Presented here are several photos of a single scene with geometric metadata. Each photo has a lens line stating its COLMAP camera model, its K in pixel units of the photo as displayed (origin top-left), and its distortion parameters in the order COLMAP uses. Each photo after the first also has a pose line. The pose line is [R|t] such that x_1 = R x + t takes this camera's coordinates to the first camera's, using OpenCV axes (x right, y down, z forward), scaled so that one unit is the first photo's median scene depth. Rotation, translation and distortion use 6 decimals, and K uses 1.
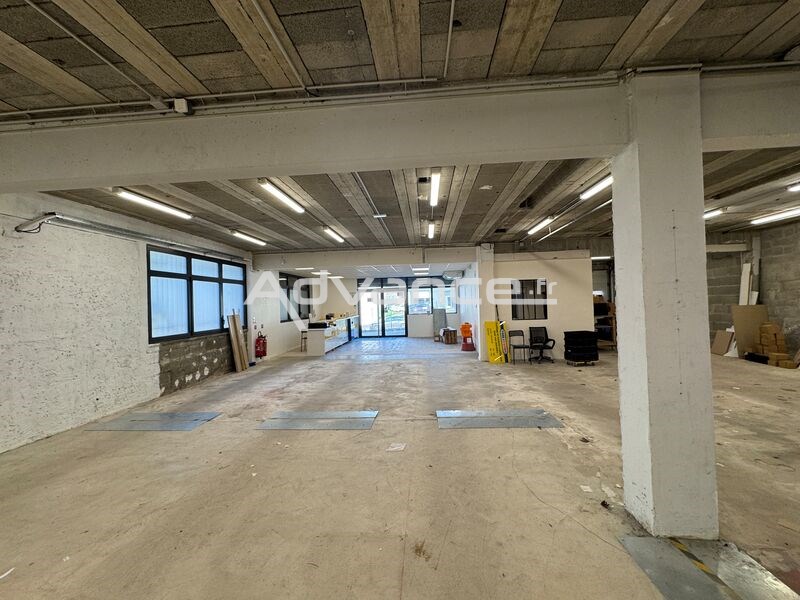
lens RADIAL K [[318.4, 0, 402.9], [0, 318.4, 299.5], [0, 0, 1]] dist [-0.002087, 0.000008]
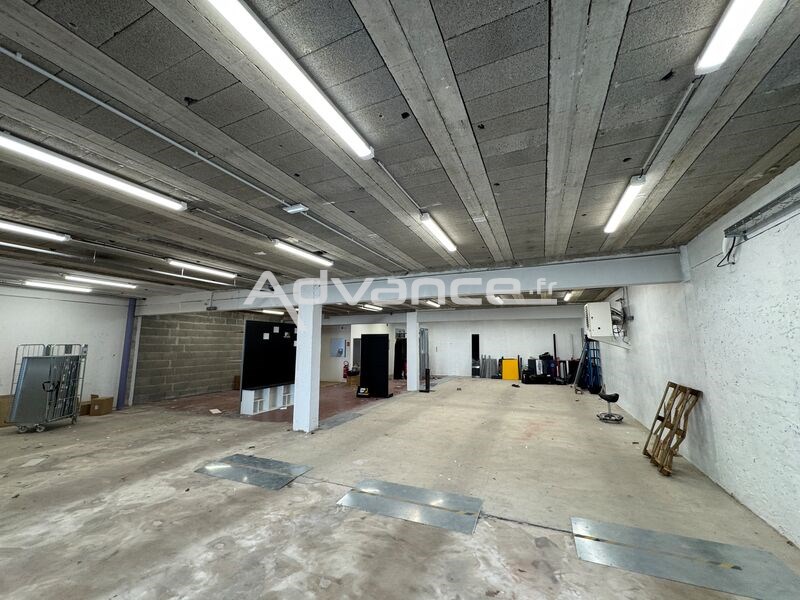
lens RADIAL K [[318.4, 0, 402.1], [0, 318.4, 299.1], [0, 0, 1]] dist [-0.002087, 0.000008]
pose [[-0.943926, 0.079244, 0.320506, -0.546194], [0.029404, 0.987088, -0.157457, -0.005578], [-0.328845, -0.139203, -0.934068, 1.857465]]
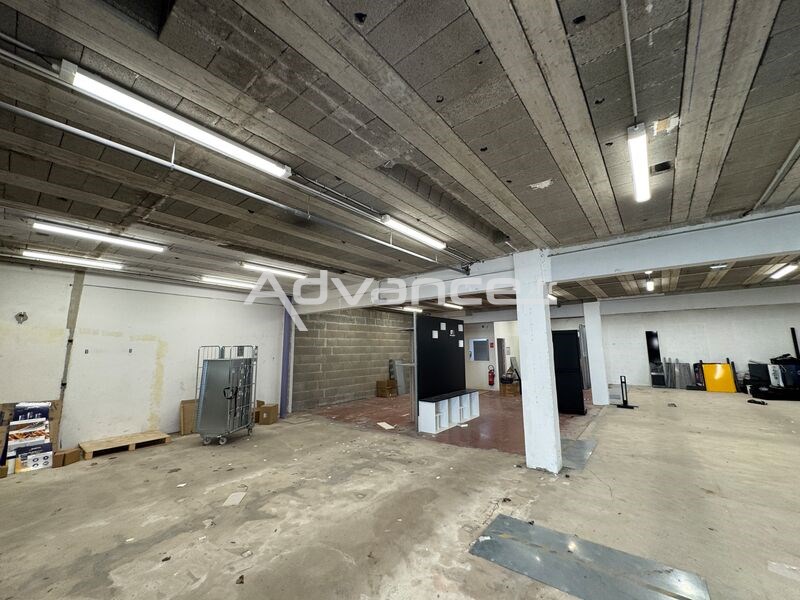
lens RADIAL K [[318.4, 0, 402.2], [0, 318.4, 298.3], [0, 0, 1]] dist [-0.002087, 0.000008]
pose [[-0.825507, 0.127472, 0.549808, 0.168205], [0.032535, 0.983288, -0.179124, -0.011741], [-0.563453, -0.129980, -0.815859, 1.675507]]
